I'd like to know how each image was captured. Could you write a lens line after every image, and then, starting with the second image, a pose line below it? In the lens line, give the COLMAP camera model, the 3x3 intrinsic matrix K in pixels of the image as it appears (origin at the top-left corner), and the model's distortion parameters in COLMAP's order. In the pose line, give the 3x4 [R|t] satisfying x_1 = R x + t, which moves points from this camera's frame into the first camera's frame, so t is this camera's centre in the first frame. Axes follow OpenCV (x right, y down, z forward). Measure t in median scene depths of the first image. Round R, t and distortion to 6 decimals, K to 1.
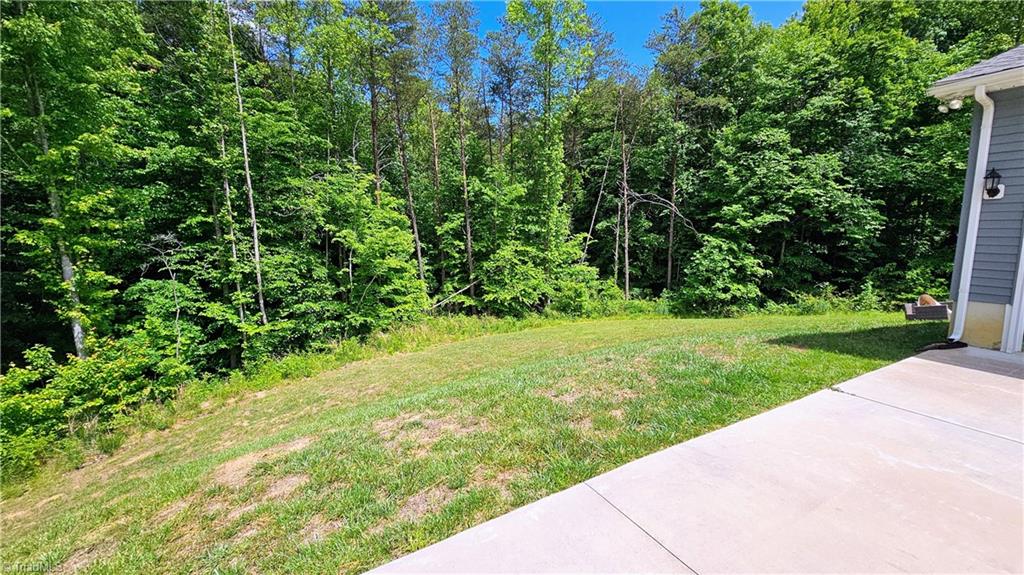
lens RADIAL K [[418.7, 0, 518.4], [0, 418.7, 288.2], [0, 0, 1]] dist [-0.001335, 0.000176]
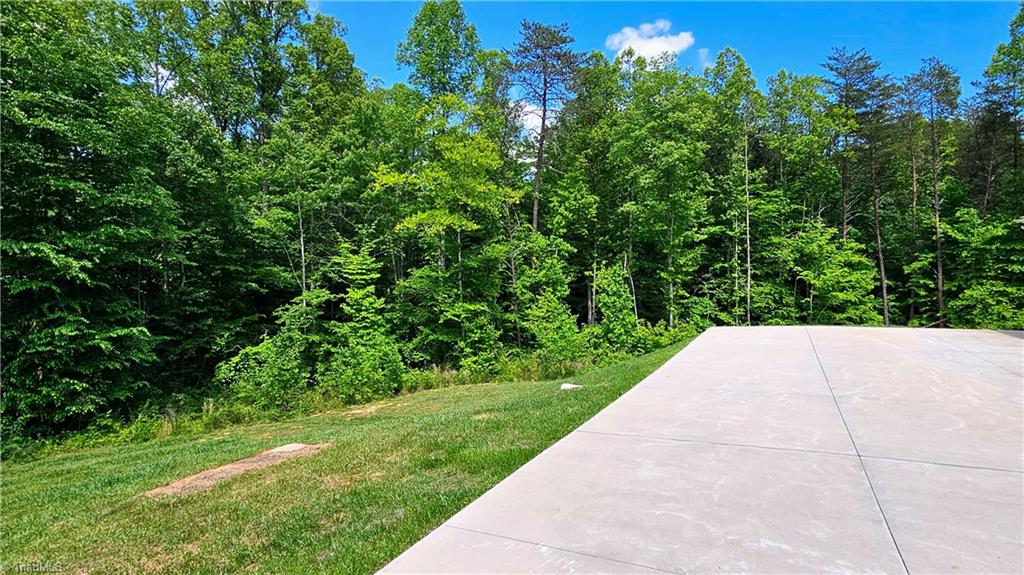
lens RADIAL K [[553.5, 0, 510.7], [0, 553.5, 290.5], [0, 0, 1]] dist [0.005438, -0.007240]
pose [[0.575134, 0.033700, -0.817365, 0.589573], [-0.103987, 0.994058, -0.032185, 0.100746], [0.811424, 0.103506, 0.575220, -0.965692]]
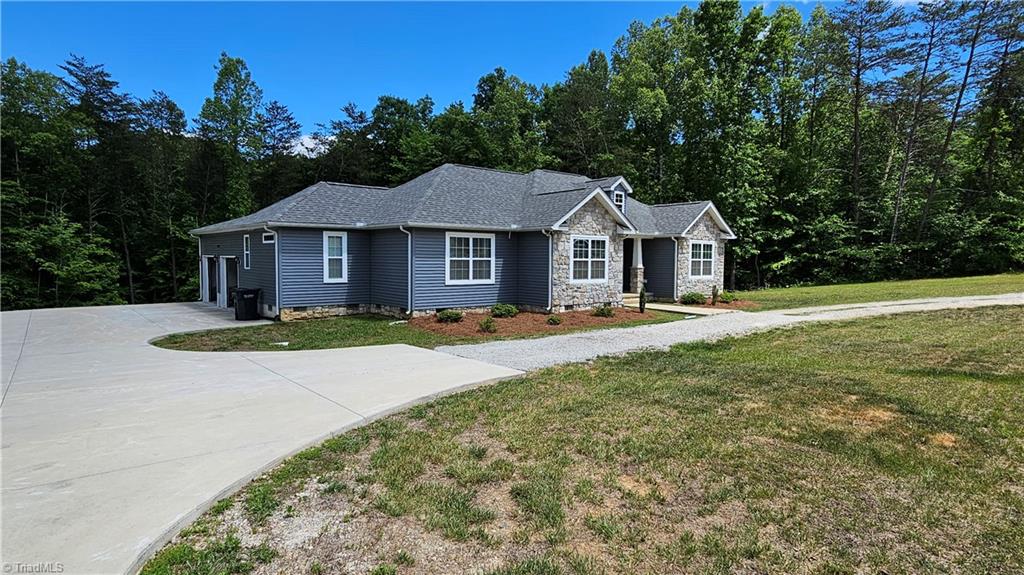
lens RADIAL K [[553.5, 0, 520.9], [0, 553.5, 290.1], [0, 0, 1]] dist [0.005438, -0.007240]
pose [[0.980146, 0.008647, 0.198091, 0.908270], [0.006740, 0.997018, -0.076873, 0.133910], [-0.198165, 0.076682, 0.977165, -1.358425]]
